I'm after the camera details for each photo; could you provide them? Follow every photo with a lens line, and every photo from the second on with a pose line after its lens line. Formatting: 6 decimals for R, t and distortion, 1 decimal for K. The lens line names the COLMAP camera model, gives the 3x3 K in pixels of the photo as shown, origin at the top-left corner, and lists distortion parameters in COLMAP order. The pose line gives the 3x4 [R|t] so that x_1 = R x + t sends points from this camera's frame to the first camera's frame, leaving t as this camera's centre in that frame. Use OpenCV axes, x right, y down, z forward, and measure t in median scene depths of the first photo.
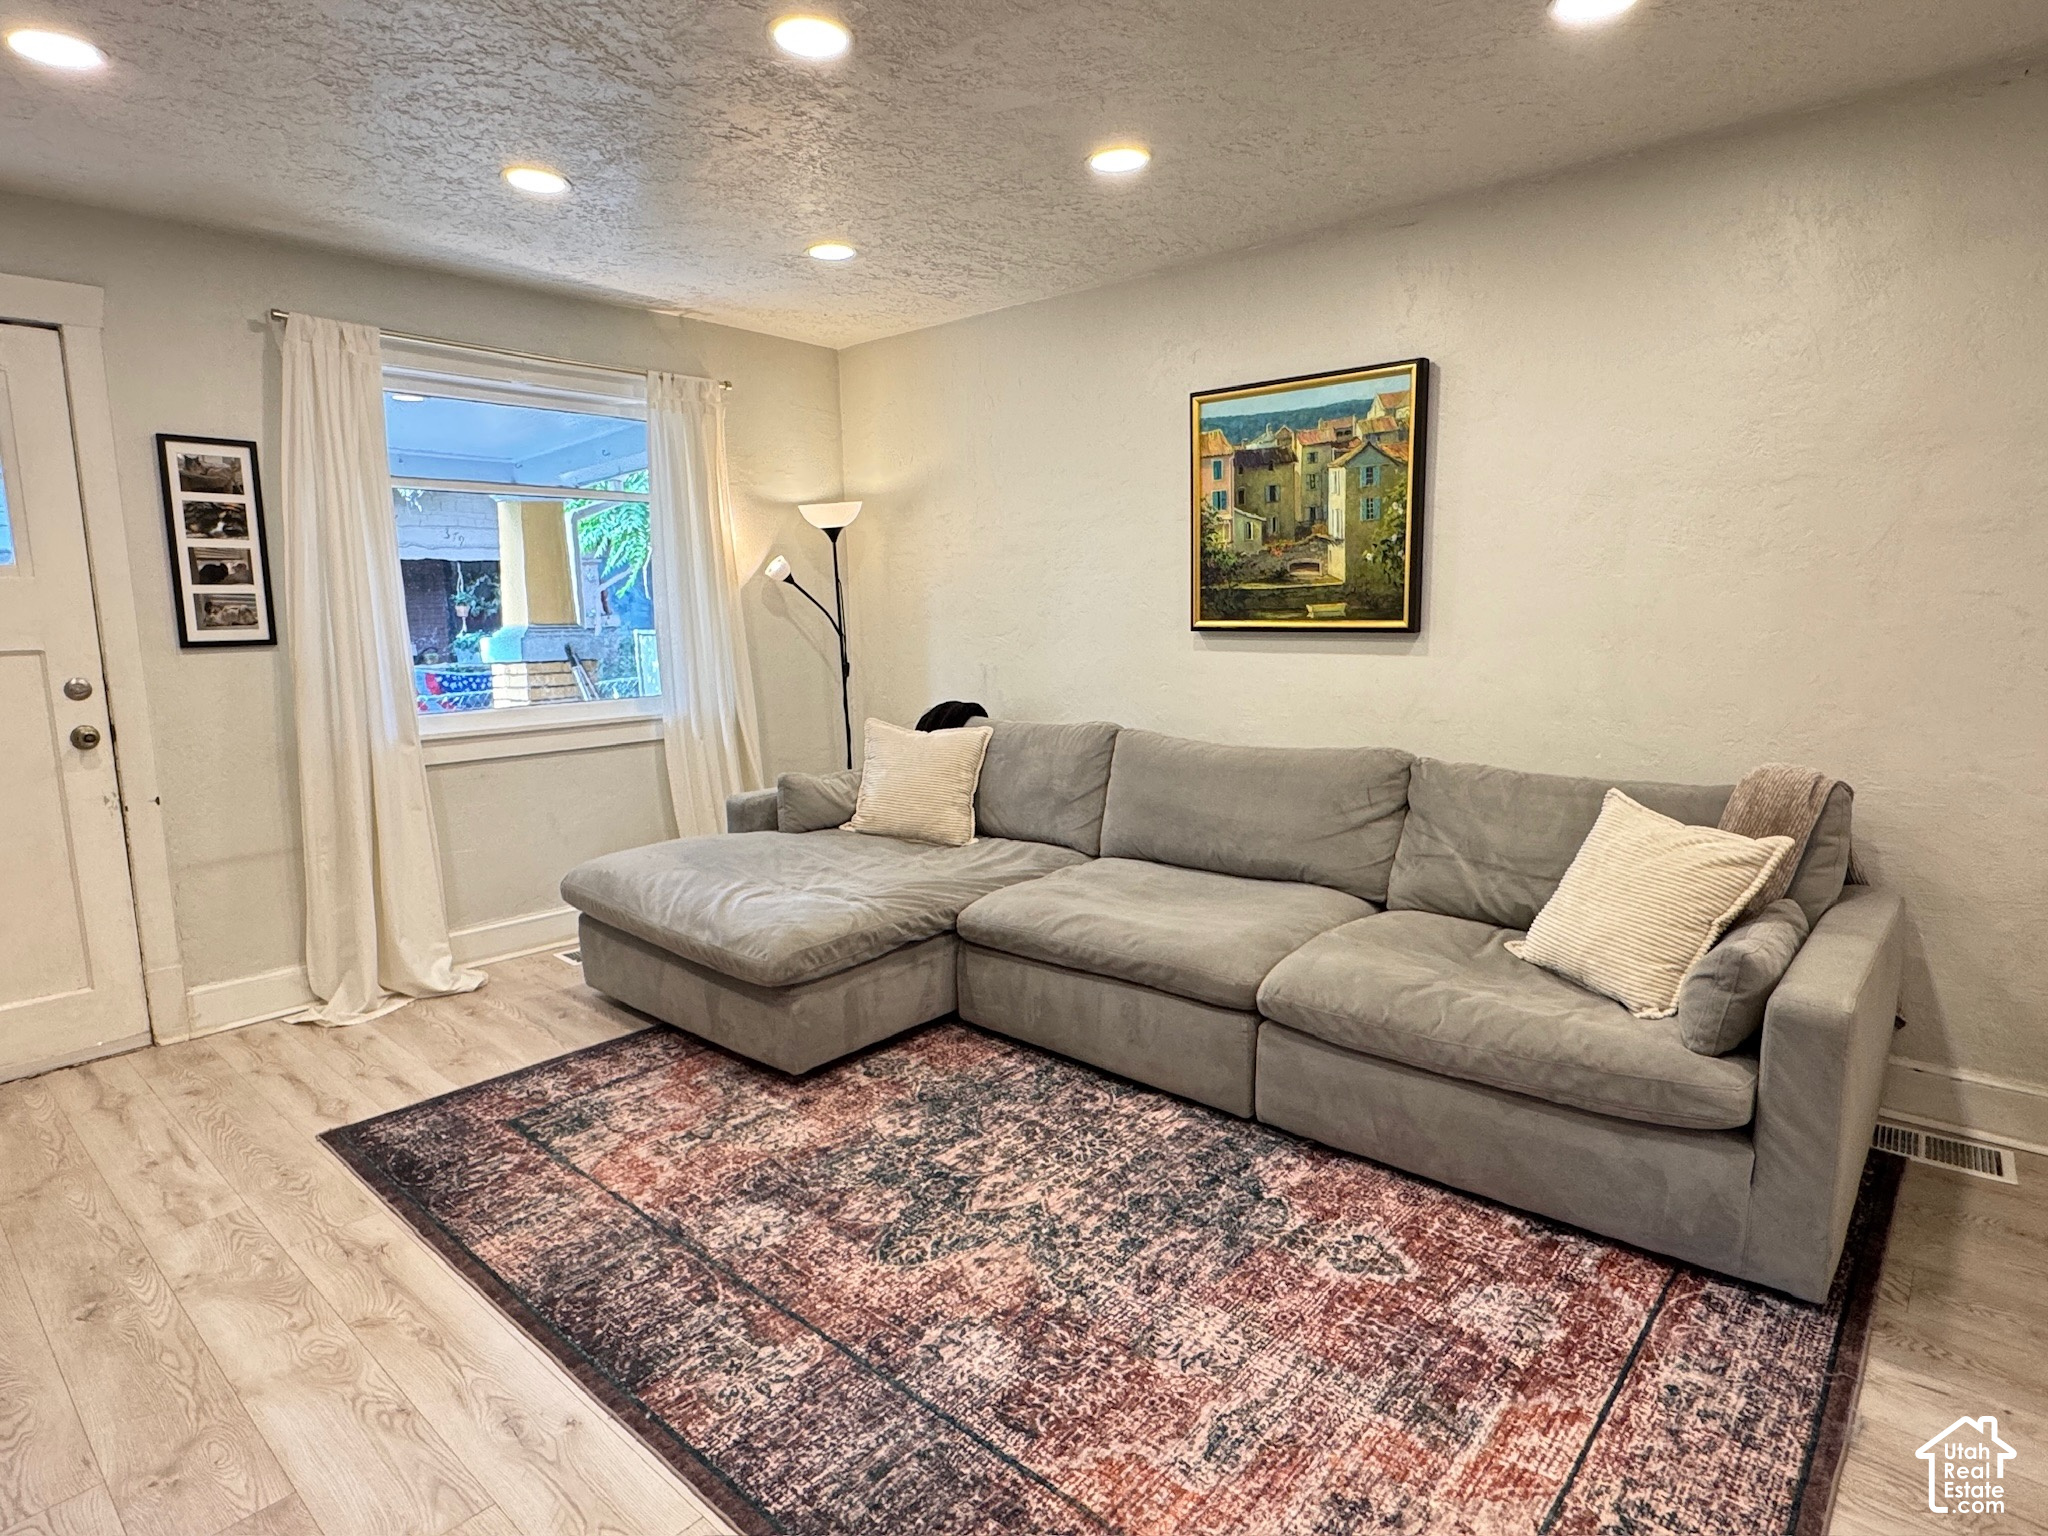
lens RADIAL K [[1125.4, 0, 1018.8], [0, 1125.4, 768.1], [0, 0, 1]] dist [-0.003365, 0.001004]
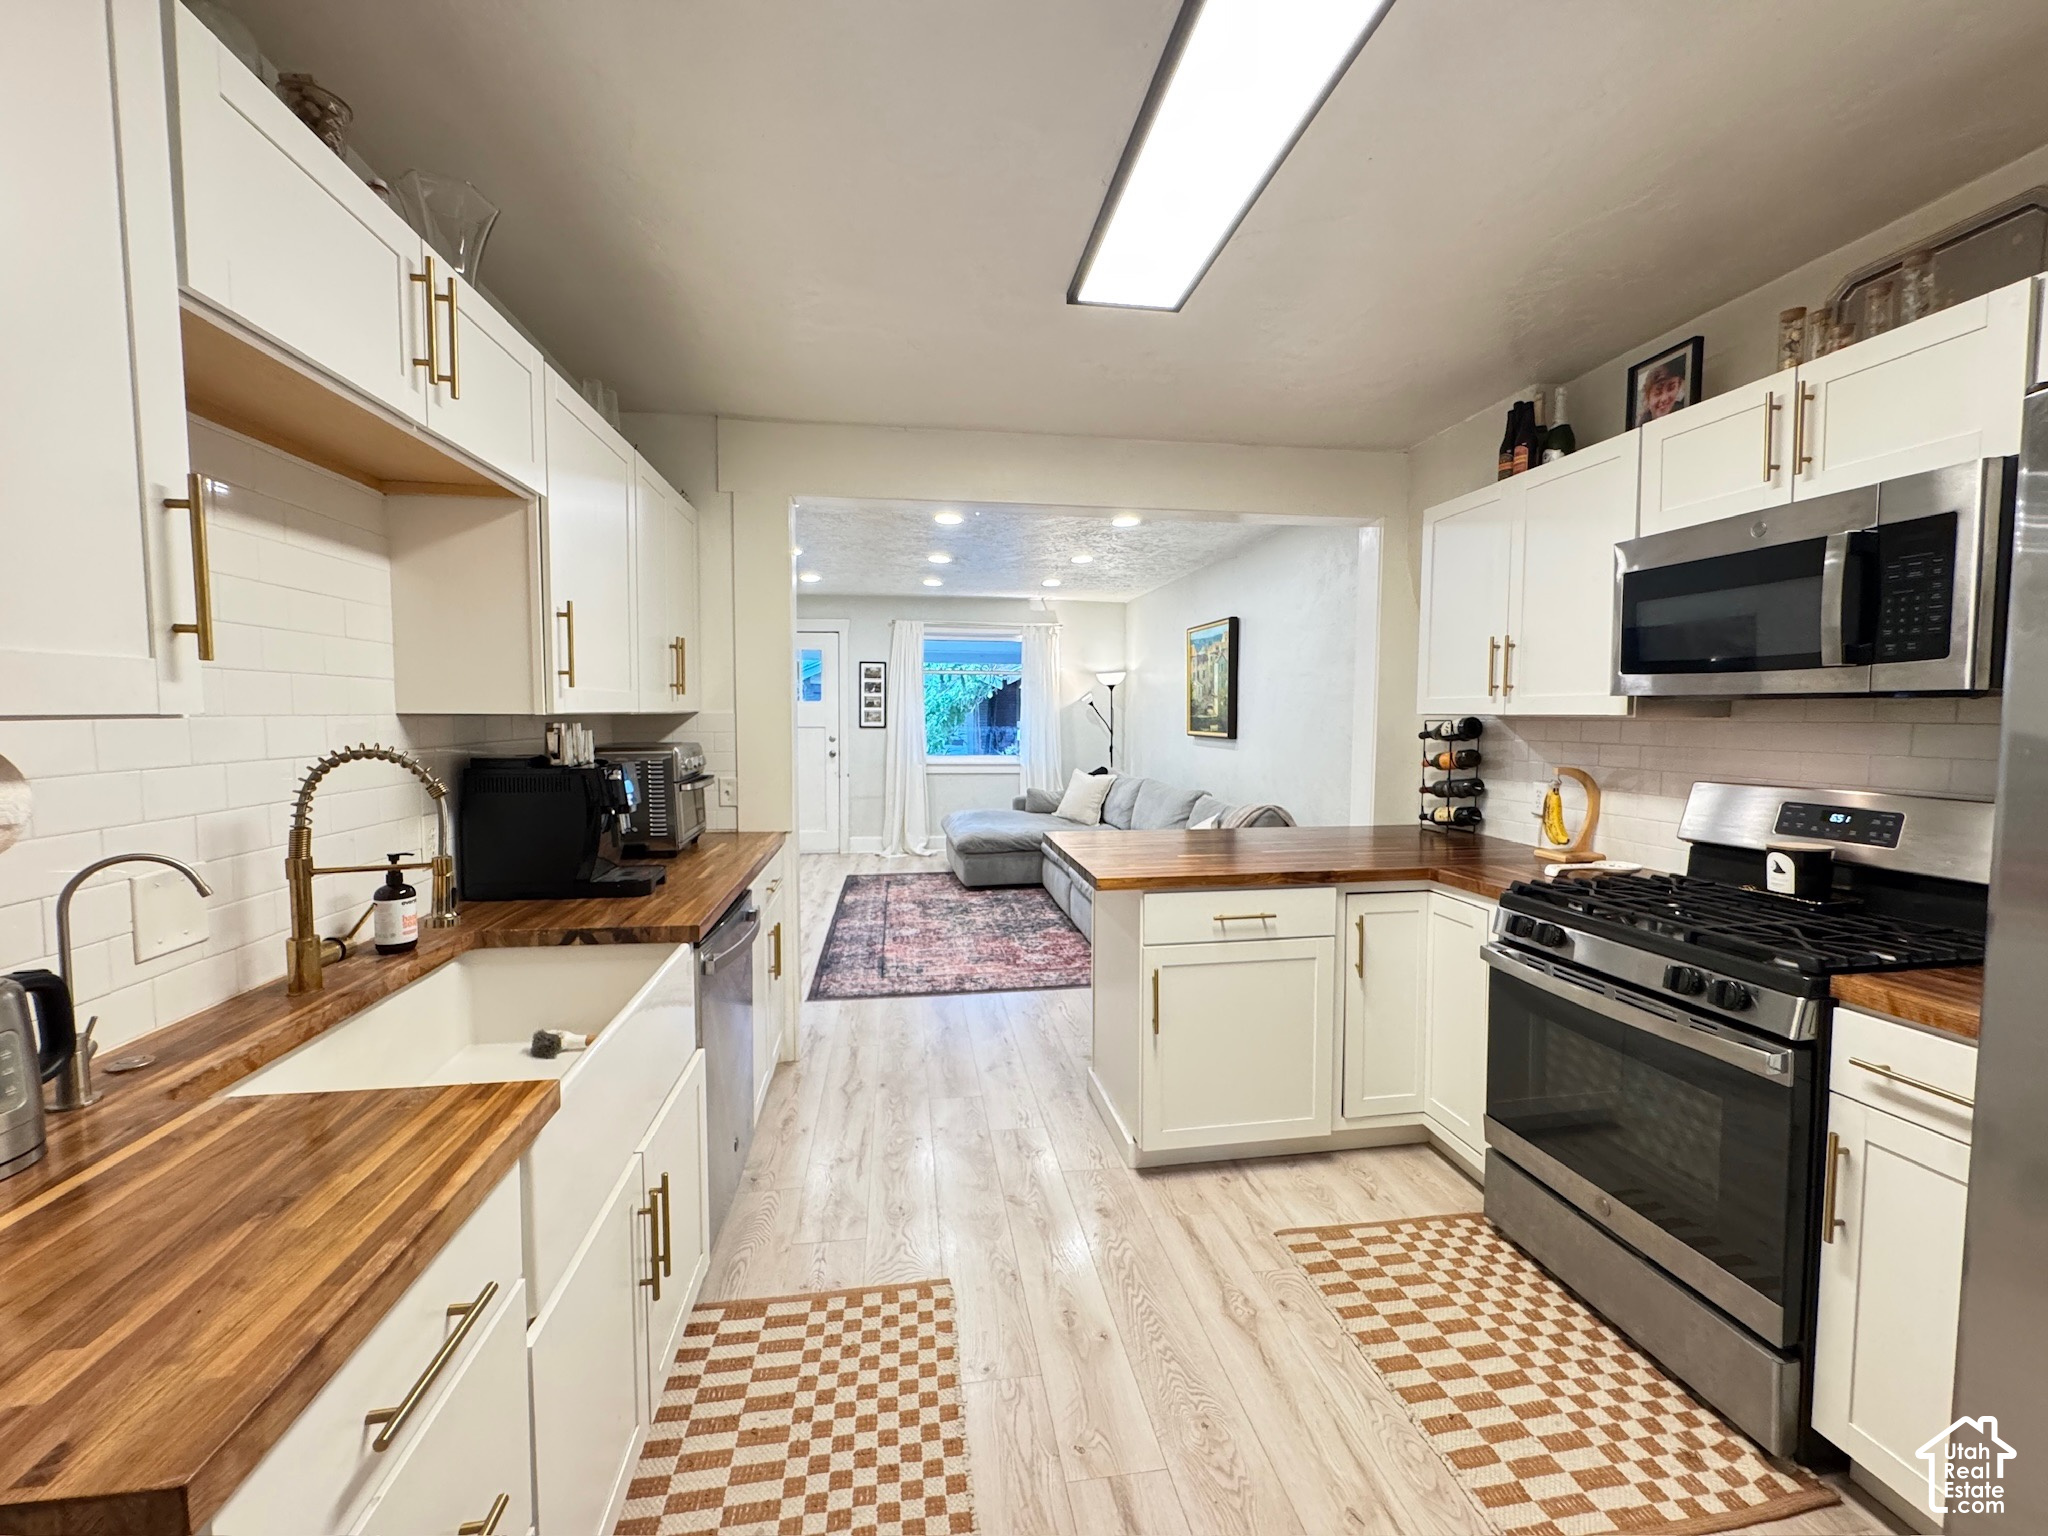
lens RADIAL K [[823.6, 0, 1018.1], [0, 823.6, 767.5], [0, 0, 1]] dist [-0.003162, 0.000698]
pose [[0.765612, 0.064384, -0.640073, 1.196635], [-0.113302, 0.992921, -0.035647, 0.039574], [0.633247, 0.099813, 0.767487, -0.531578]]
